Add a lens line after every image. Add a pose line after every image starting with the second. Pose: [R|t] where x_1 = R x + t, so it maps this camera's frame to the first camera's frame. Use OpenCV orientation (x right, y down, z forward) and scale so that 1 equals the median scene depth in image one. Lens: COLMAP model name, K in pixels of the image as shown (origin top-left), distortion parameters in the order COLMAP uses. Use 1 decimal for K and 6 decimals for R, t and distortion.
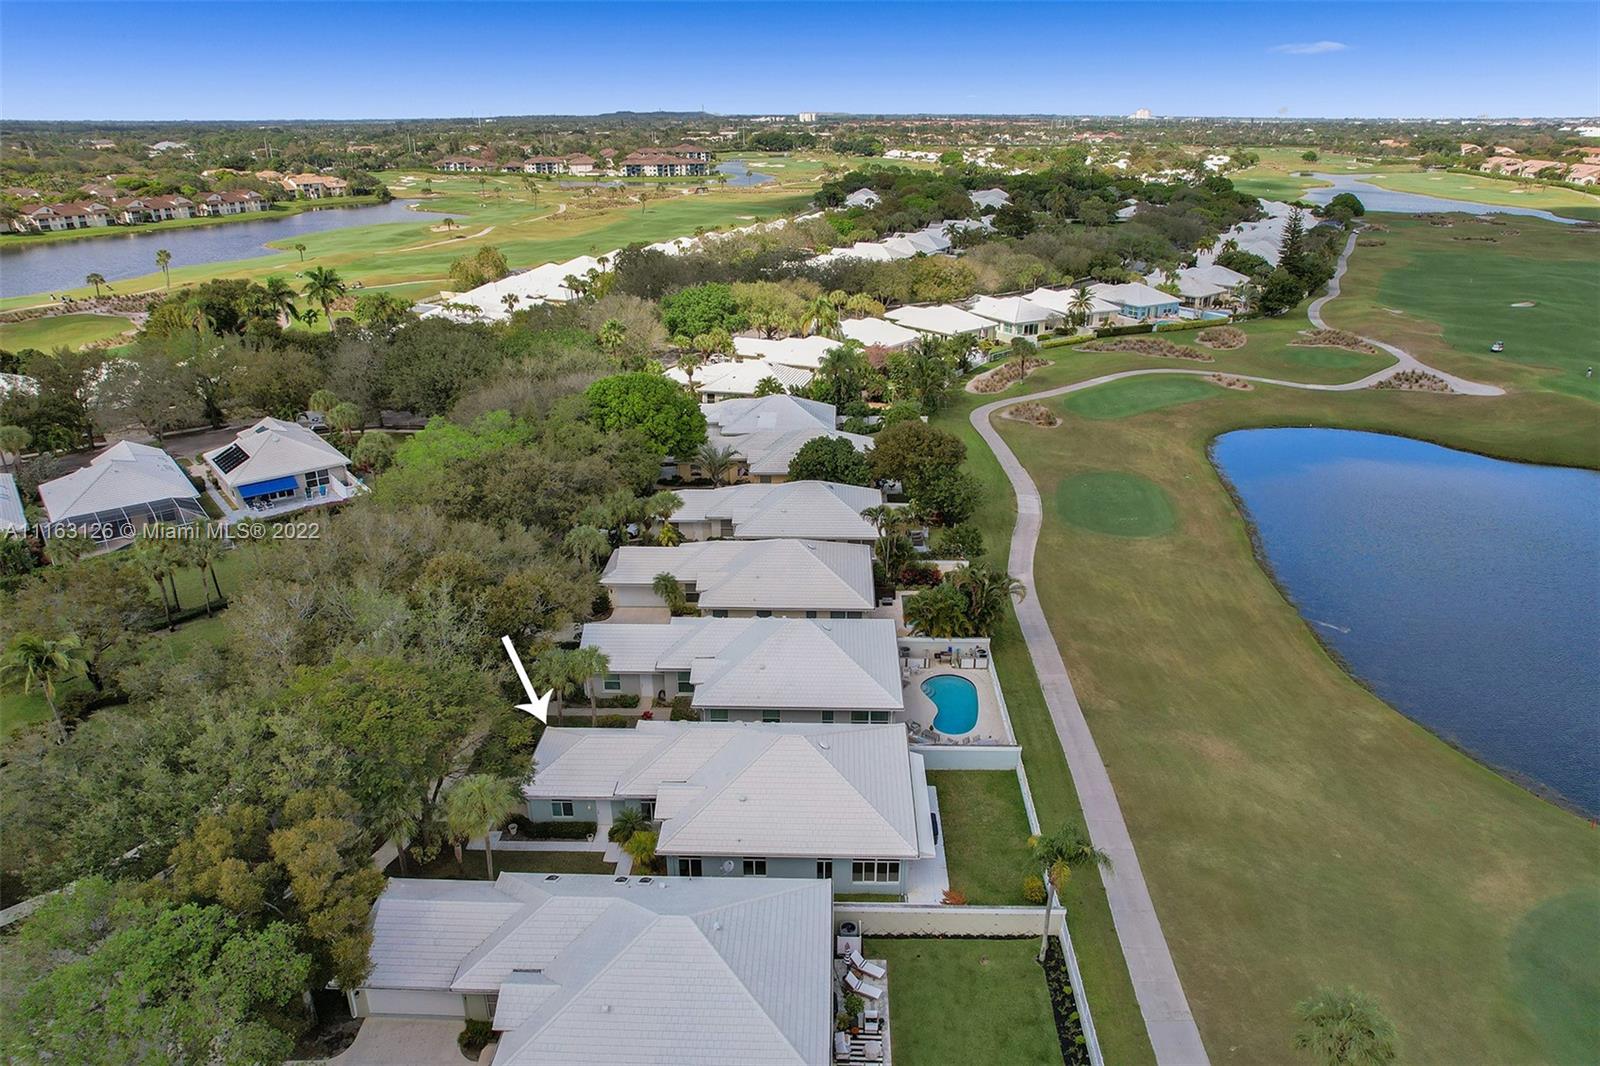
lens RADIAL K [[1044.5, 0, 814.1], [0, 1044.5, 528.2], [0, 0, 1]] dist [-0.076669, 0.071809]
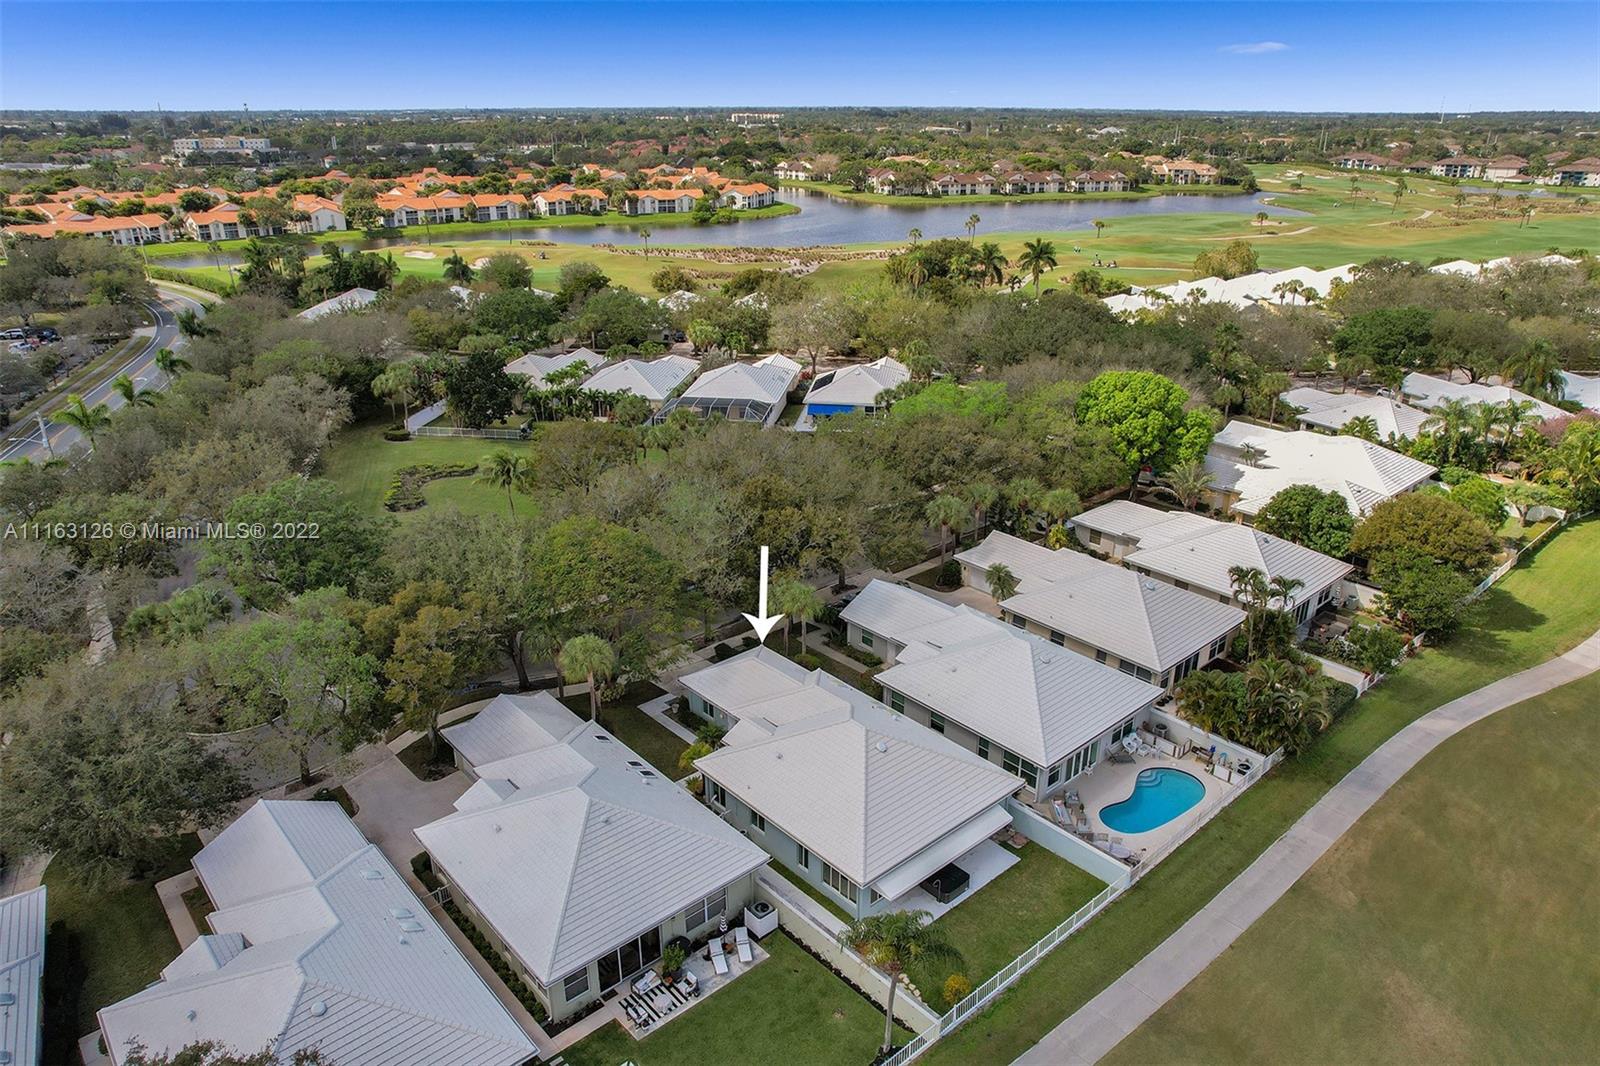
lens RADIAL K [[1065.3, 0, 814.5], [0, 1065.3, 528.8], [0, 0, 1]] dist [-0.080212, 0.074230]
pose [[0.690341, 0.273699, -0.669715, 0.366928], [-0.273189, 0.955765, 0.109000, -0.046187], [0.669923, 0.107712, 0.734576, 0.147985]]
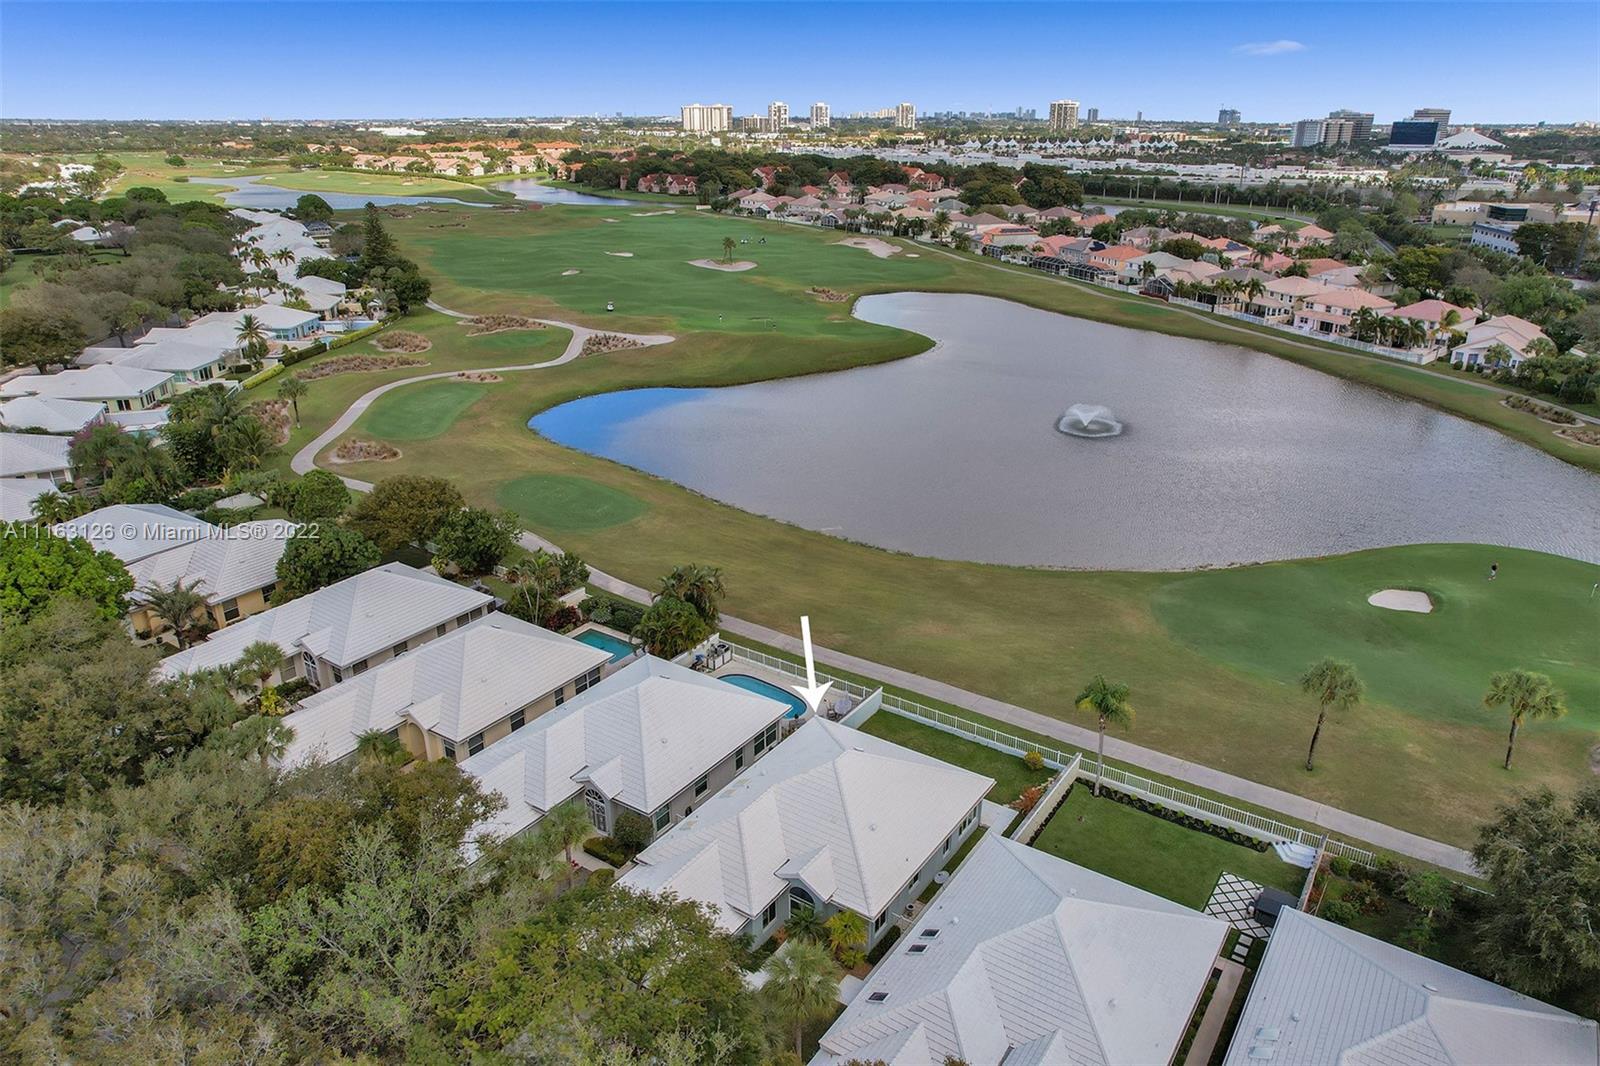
lens RADIAL K [[1044.5, 0, 814.1], [0, 1044.5, 528.2], [0, 0, 1]] dist [-0.076669, 0.071809]
pose [[0.542289, -0.309656, 0.781048, -0.477993], [0.310732, 0.937611, 0.155983, -0.104904], [-0.780621, 0.158109, 0.604676, 0.258170]]
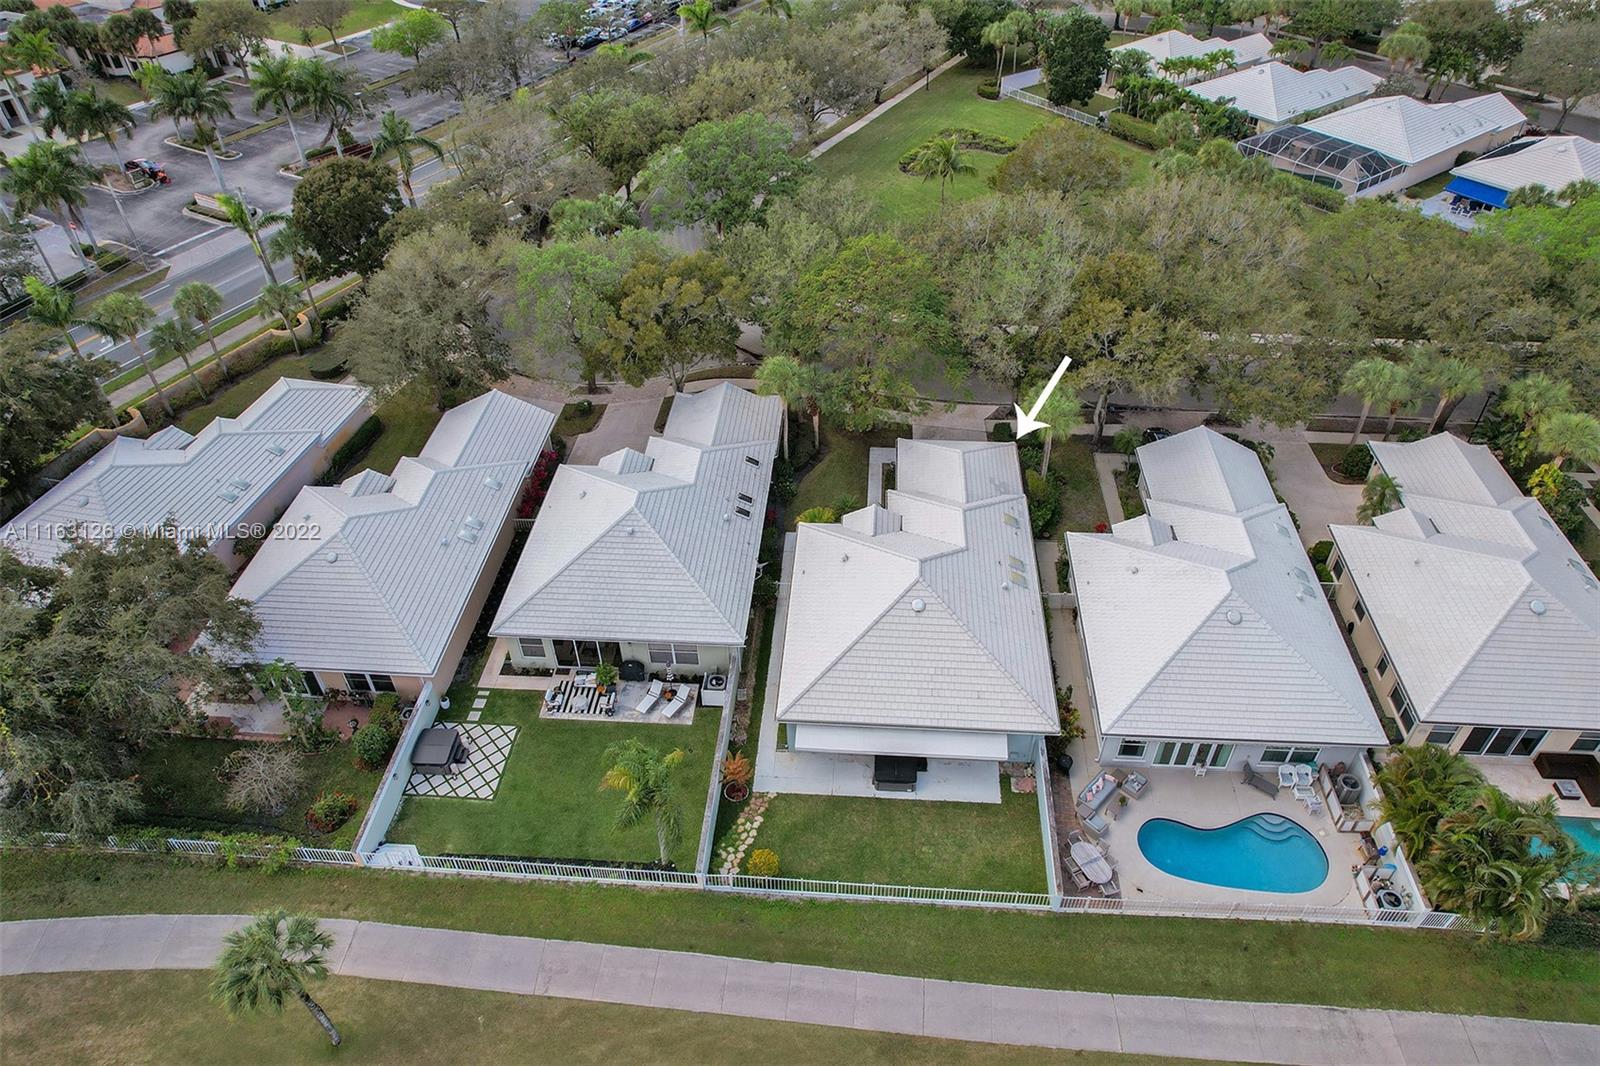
lens RADIAL K [[1044.5, 0, 814.1], [0, 1044.5, 528.2], [0, 0, 1]] dist [-0.076669, 0.071809]
pose [[-0.039316, 0.648026, -0.760603, 0.392725], [-0.363522, 0.699755, 0.614975, -0.203606], [0.930756, 0.300674, 0.208060, 0.479154]]
